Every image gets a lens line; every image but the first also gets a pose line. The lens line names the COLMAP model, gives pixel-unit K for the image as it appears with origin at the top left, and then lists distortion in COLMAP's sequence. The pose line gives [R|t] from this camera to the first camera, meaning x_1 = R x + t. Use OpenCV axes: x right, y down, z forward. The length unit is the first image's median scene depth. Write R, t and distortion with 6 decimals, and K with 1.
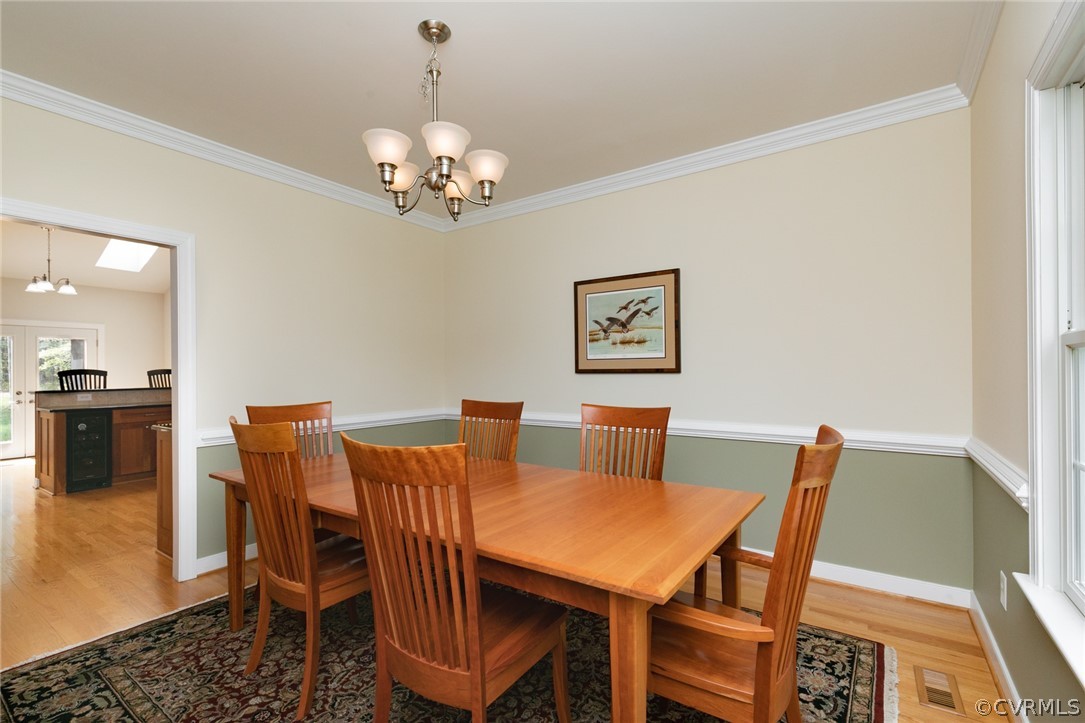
lens RADIAL K [[491.4, 0, 551.2], [0, 491.4, 367.1], [0, 0, 1]] dist [0.007231, -0.001043]
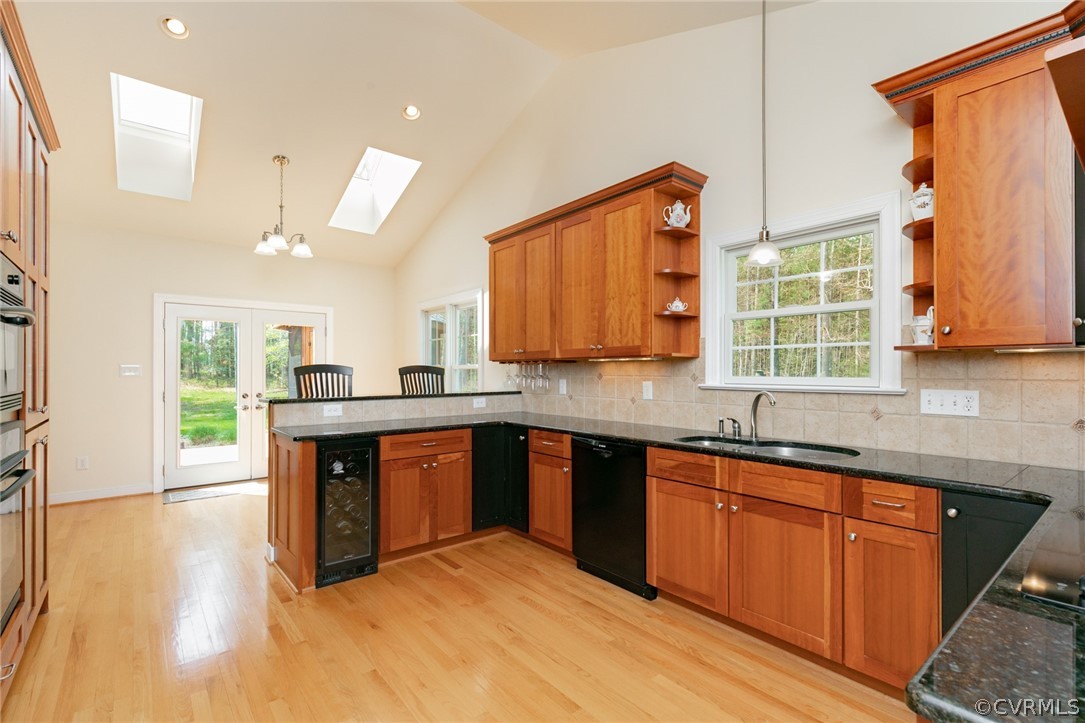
lens RADIAL K [[491.4, 0, 552.9], [0, 491.4, 370.7], [0, 0, 1]] dist [0.007231, -0.001043]
pose [[0.966502, 0.012164, -0.256372, -0.475088], [-0.011079, 0.999923, 0.005678, 0.006058], [0.256421, -0.002647, 0.966562, 0.436039]]
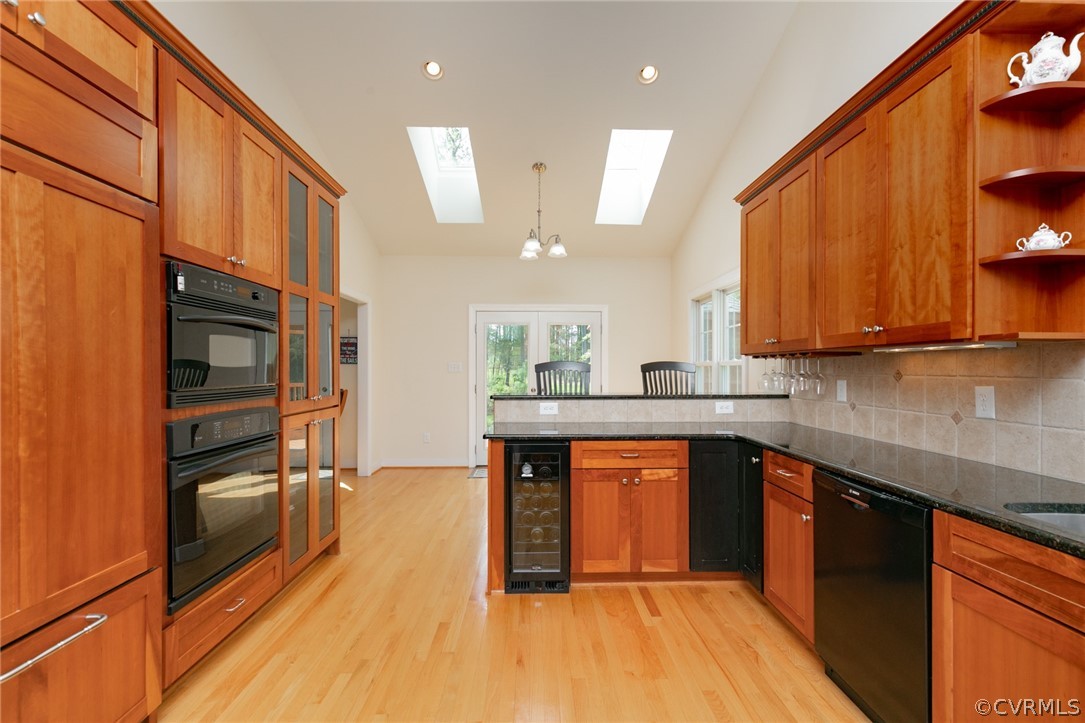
lens RADIAL K [[491.4, 0, 546.3], [0, 491.4, 368.8], [0, 0, 1]] dist [0.007231, -0.001043]
pose [[0.597563, 0.013304, -0.801711, -0.431035], [-0.003324, 0.999895, 0.014116, 0.005751], [0.801815, -0.005770, 0.597545, 0.583041]]
